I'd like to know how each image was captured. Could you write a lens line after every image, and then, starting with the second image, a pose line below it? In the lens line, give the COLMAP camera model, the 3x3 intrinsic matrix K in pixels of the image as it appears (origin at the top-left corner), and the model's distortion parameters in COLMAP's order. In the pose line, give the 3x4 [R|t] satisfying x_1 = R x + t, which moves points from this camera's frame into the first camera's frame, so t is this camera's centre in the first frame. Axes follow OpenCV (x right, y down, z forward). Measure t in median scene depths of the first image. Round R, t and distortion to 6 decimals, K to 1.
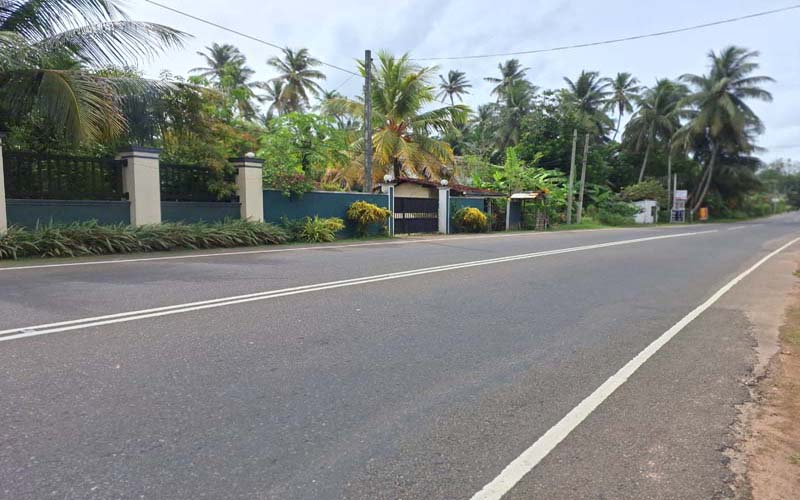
lens RADIAL K [[518.3, 0, 400.0], [0, 518.3, 250.0], [0, 0, 1]] dist [0.003946, 0.001187]
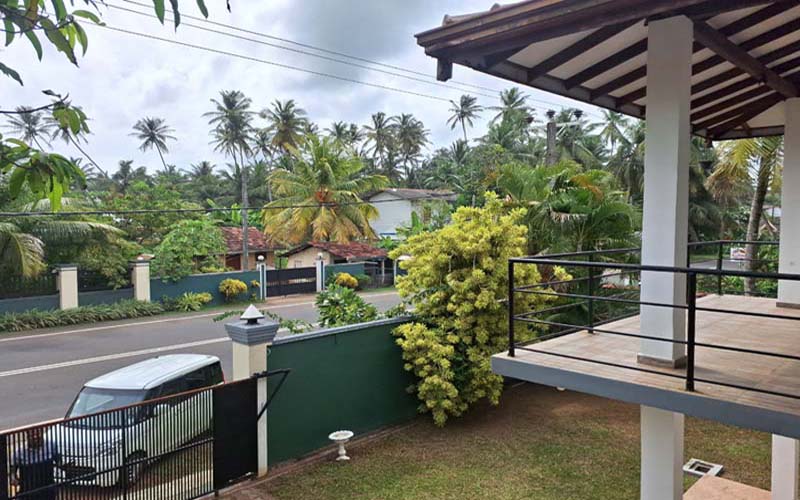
lens RADIAL K [[585.4, 0, 400.0], [0, 585.4, 250.0], [0, 0, 1]] dist [-0.007065, -0.002976]
pose [[0.989728, 0.003779, -0.142916, 0.573282], [-0.005343, 0.999930, -0.010565, -0.145031], [0.142866, 0.011220, 0.989678, -0.511916]]
